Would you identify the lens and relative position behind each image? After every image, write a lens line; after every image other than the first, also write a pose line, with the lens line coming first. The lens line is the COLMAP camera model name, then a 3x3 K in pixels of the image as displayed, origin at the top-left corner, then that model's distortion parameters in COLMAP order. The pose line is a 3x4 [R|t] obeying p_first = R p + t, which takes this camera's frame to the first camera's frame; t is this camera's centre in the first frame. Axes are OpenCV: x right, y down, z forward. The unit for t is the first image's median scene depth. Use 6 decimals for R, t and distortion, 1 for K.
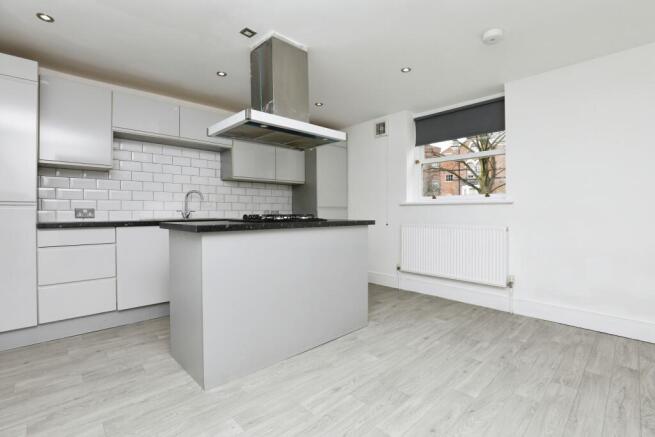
lens RADIAL K [[297.3, 0, 327.5], [0, 297.3, 218.5], [0, 0, 1]] dist [-0.015923, 0.000167]
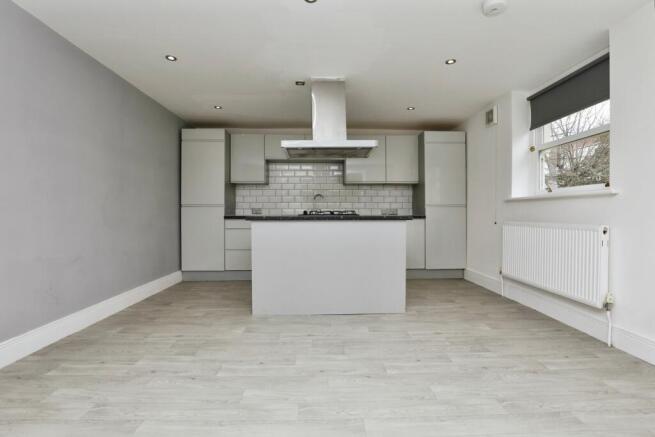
lens RADIAL K [[302.1, 0, 345.2], [0, 302.1, 223.2], [0, 0, 1]] dist [-0.002311, -0.000062]
pose [[0.766723, 0.022121, -0.641597, 0.666094], [-0.011552, 0.999720, 0.020665, 0.010844], [0.641874, -0.008433, 0.766764, 0.012791]]
